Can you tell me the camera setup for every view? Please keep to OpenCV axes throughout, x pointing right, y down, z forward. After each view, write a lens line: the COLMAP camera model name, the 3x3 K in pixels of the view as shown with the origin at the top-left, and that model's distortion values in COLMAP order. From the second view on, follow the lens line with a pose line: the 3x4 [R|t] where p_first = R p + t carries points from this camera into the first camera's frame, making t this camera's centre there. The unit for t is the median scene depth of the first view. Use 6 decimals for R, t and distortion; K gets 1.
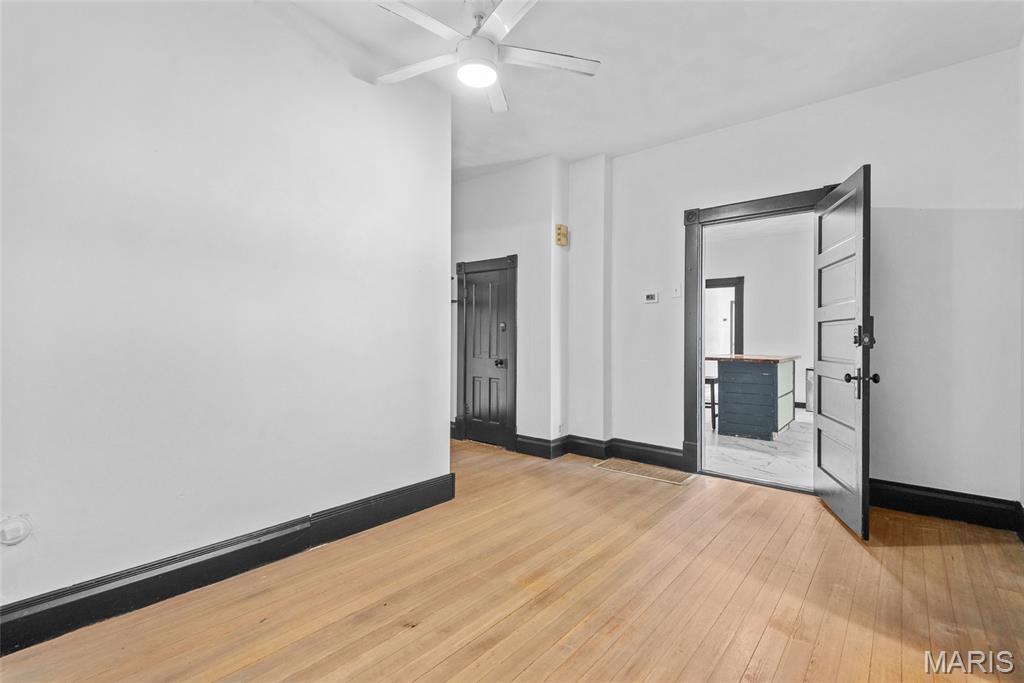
lens RADIAL K [[468.5, 0, 512.3], [0, 468.5, 340.7], [0, 0, 1]] dist [0.024631, -0.005966]
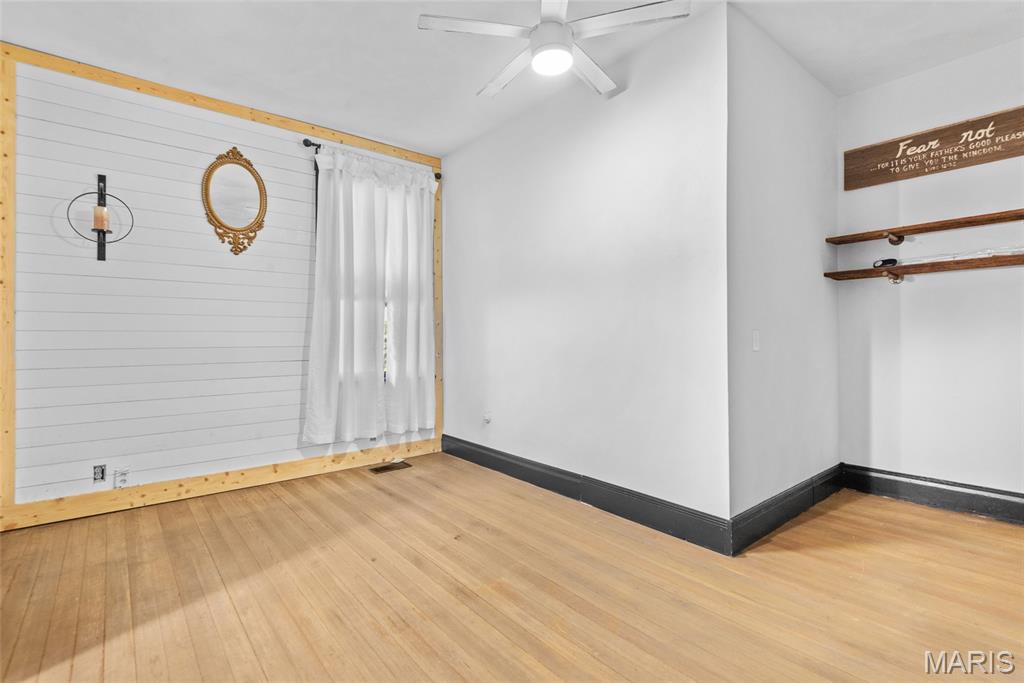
lens RADIAL K [[468.5, 0, 511.9], [0, 468.5, 337.8], [0, 0, 1]] dist [0.024631, -0.005966]
pose [[-0.177341, -0.002224, -0.984147, 0.930440], [-0.003266, 0.999993, -0.001671, 0.003762], [0.984144, 0.002918, -0.177347, 1.143954]]
